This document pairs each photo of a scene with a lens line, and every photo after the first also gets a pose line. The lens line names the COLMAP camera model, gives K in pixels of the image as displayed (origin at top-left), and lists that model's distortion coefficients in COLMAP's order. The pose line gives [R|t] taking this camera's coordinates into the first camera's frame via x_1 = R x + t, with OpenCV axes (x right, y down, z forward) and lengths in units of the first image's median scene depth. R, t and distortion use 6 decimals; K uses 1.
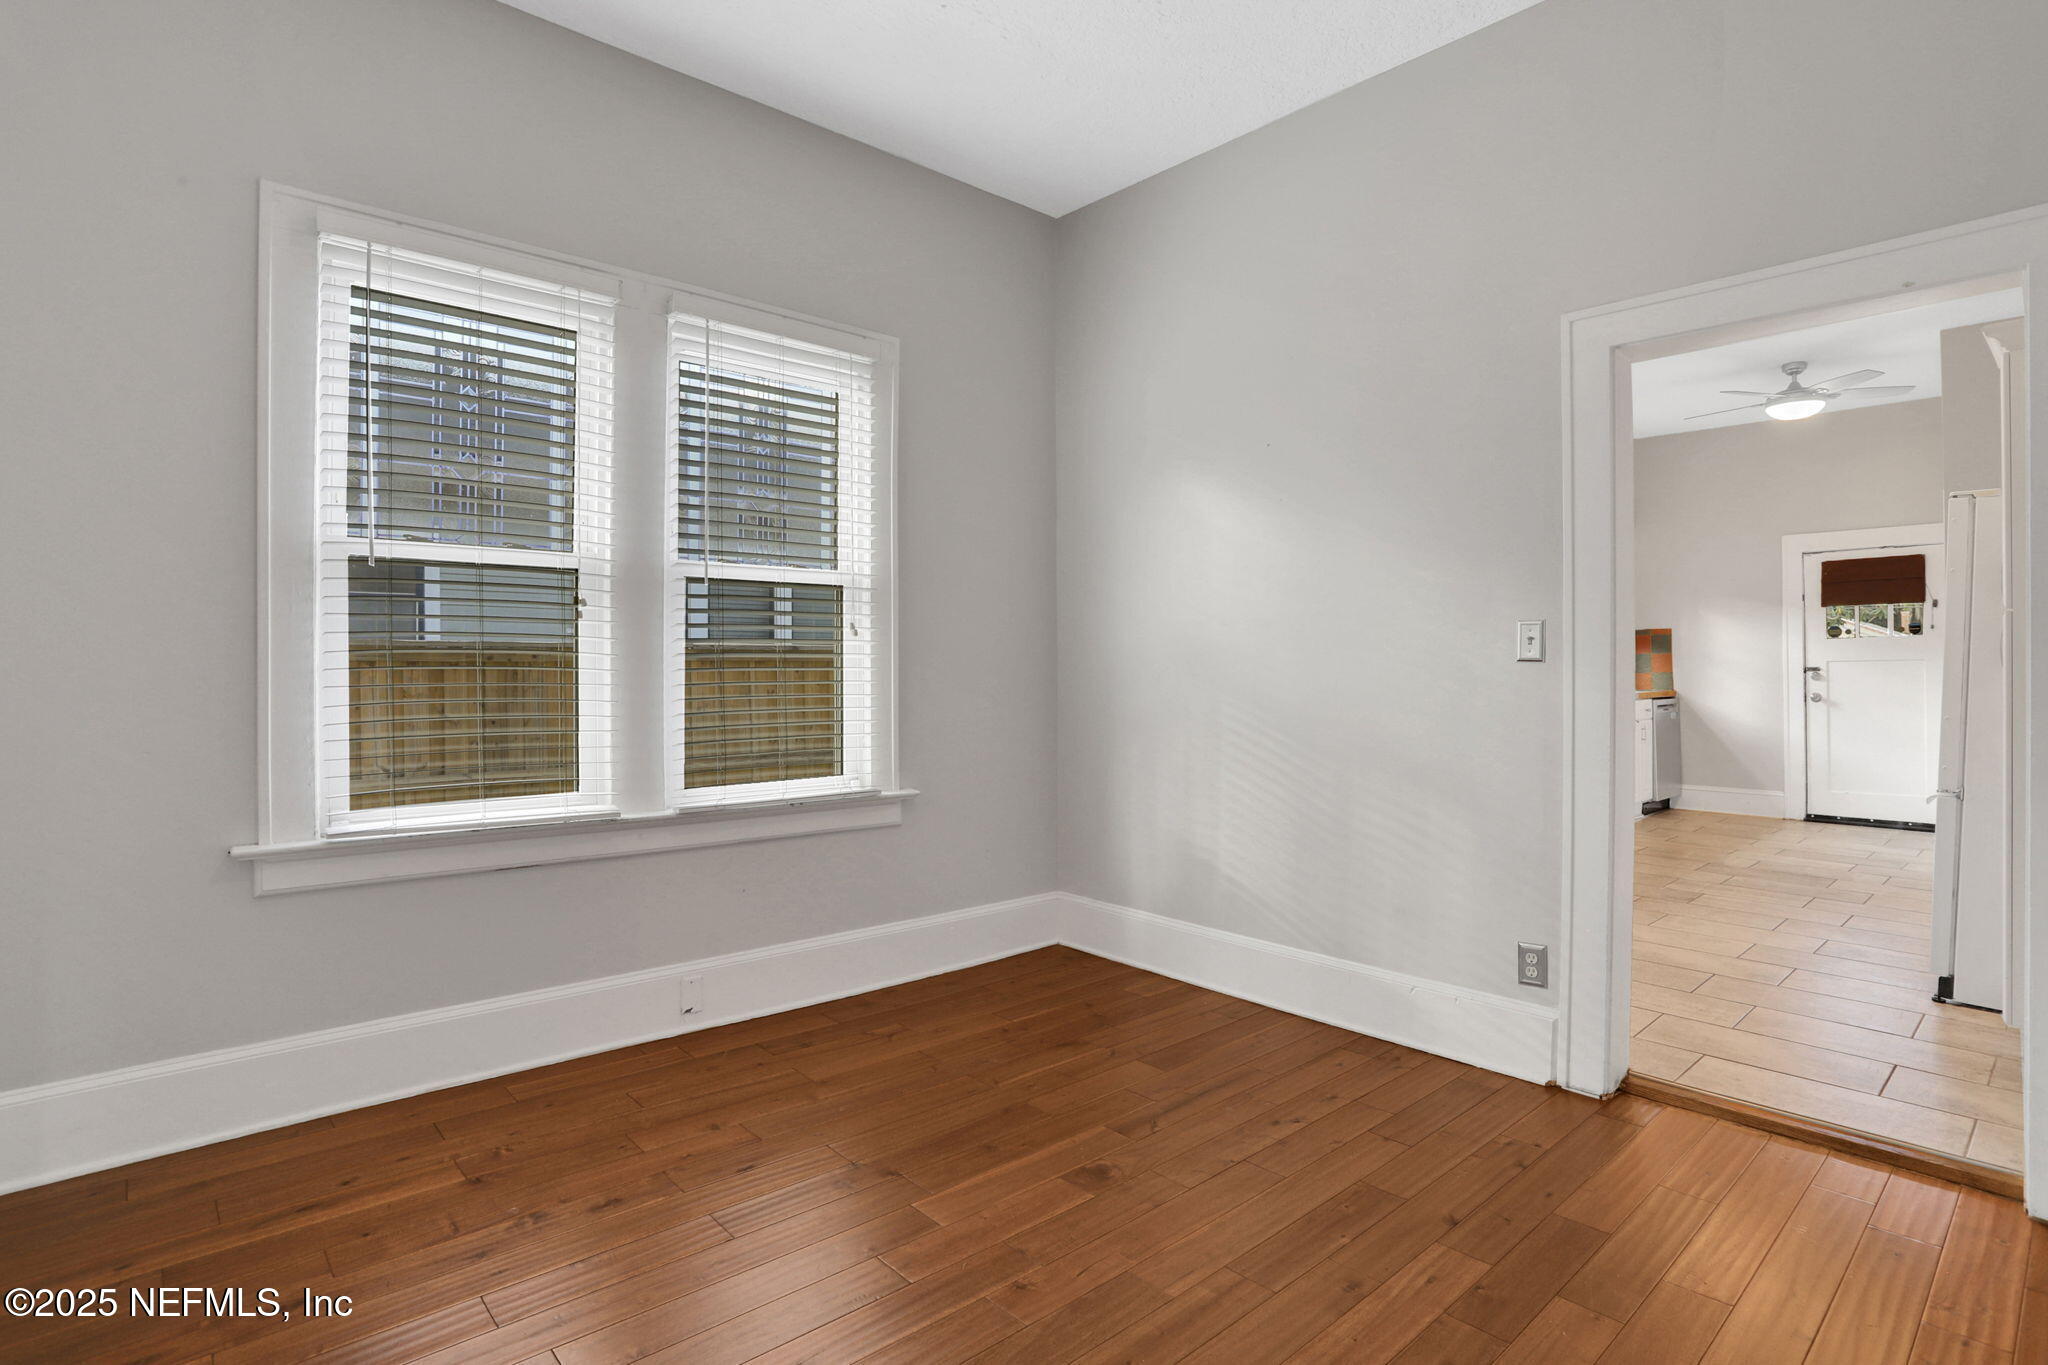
lens RADIAL K [[1014.0, 0, 1033.5], [0, 1014.0, 675.1], [0, 0, 1]] dist [-0.041569, 0.005471]
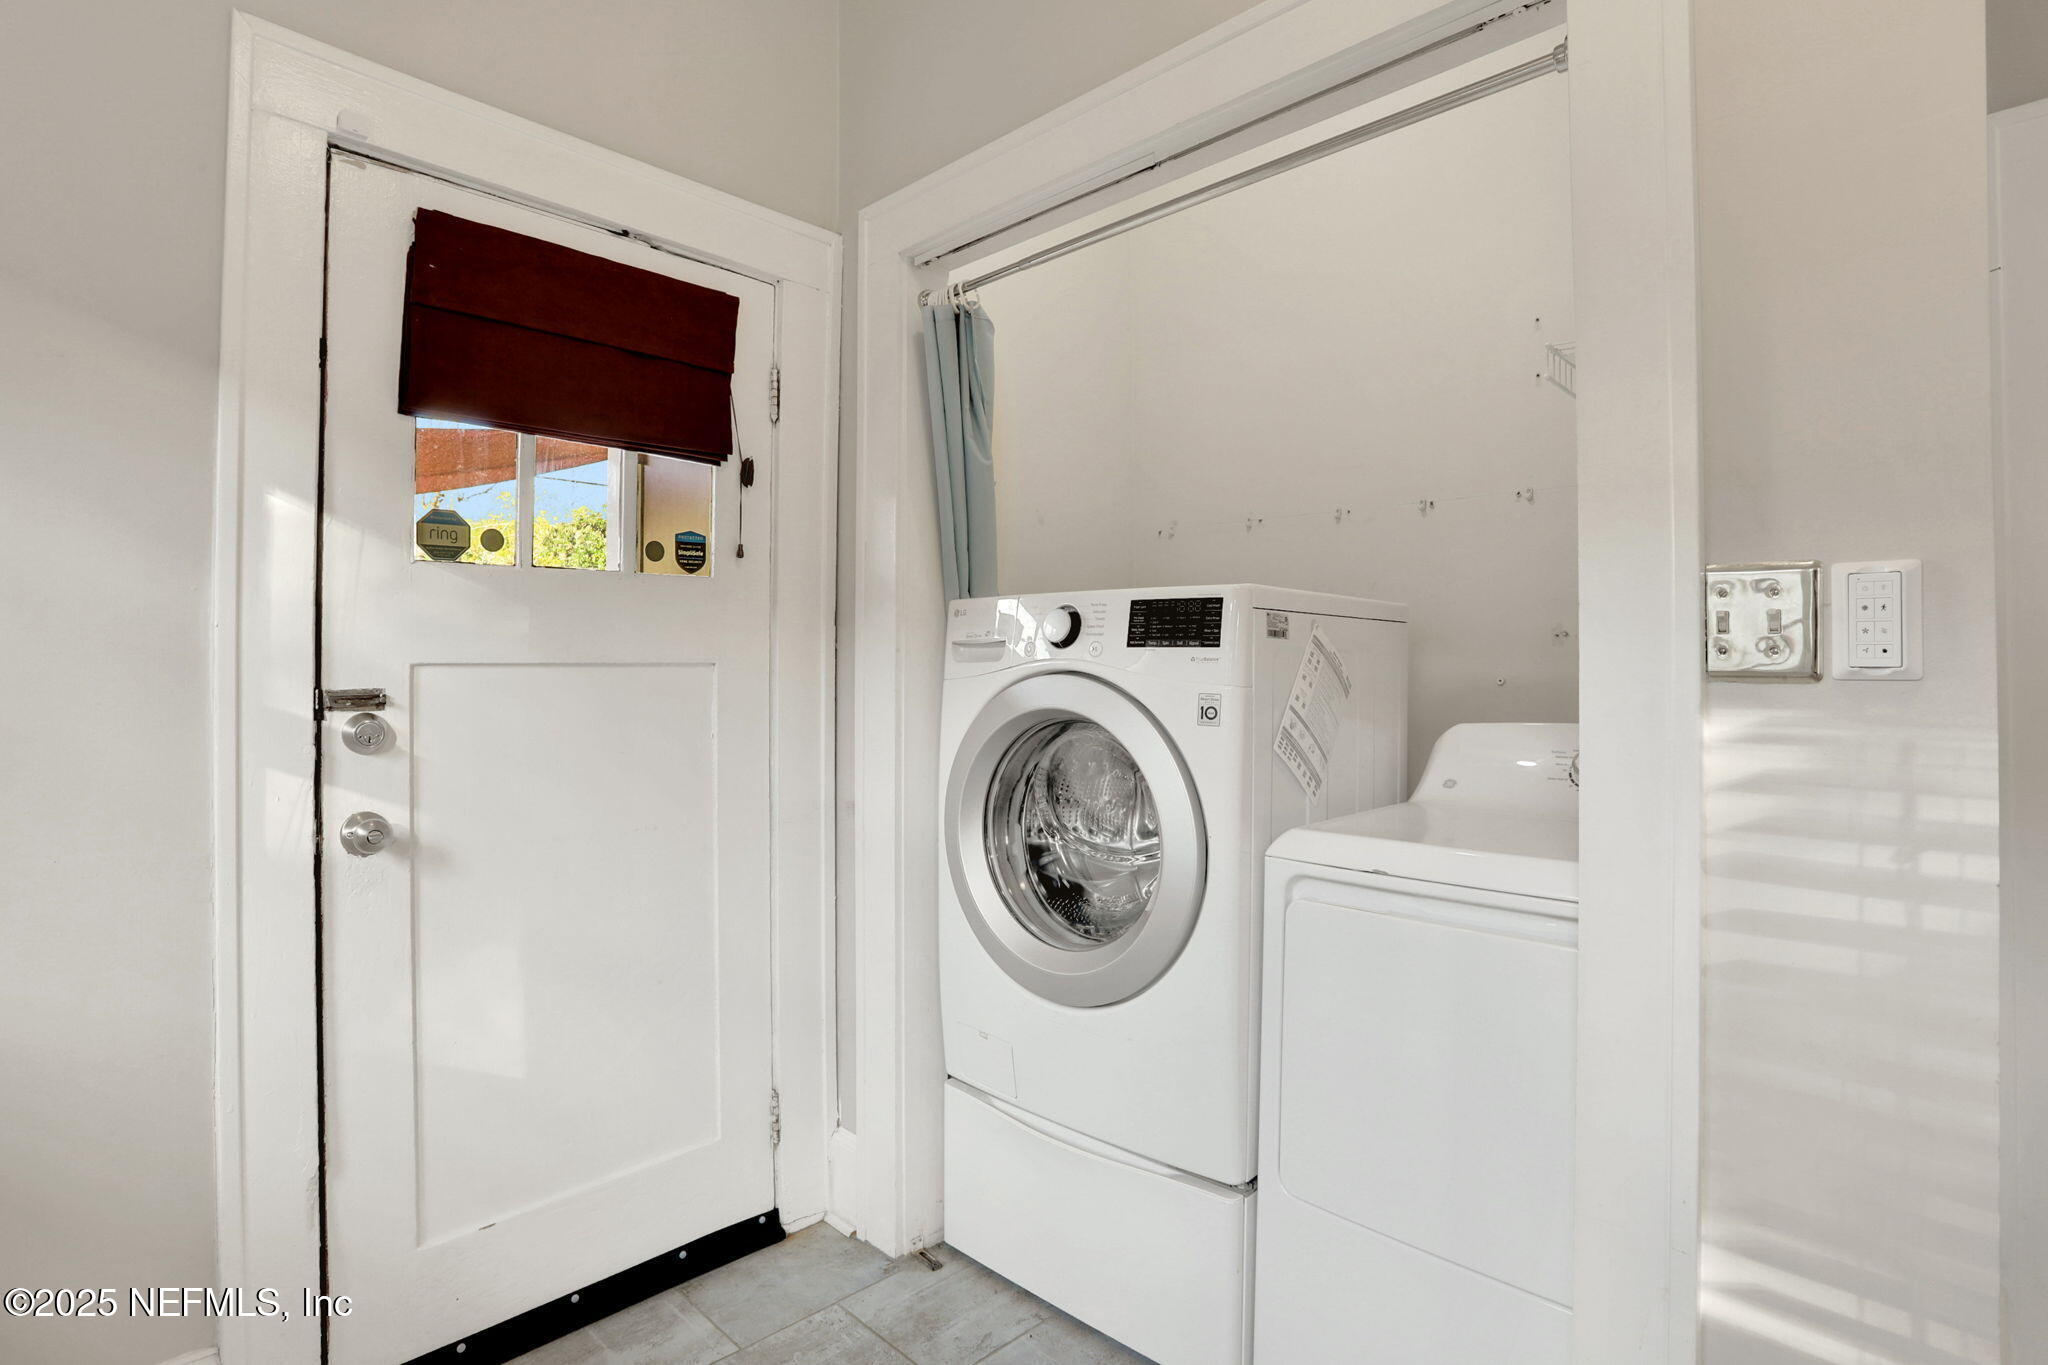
lens RADIAL K [[1014.0, 0, 1003.8], [0, 1014.0, 649.2], [0, 0, 1]] dist [-0.041569, 0.005471]
pose [[-0.054797, 0.025360, 0.998175, 0.572165], [-0.000312, 0.999677, -0.025416, -0.011566], [-0.998497, -0.001704, -0.054771, 0.879089]]
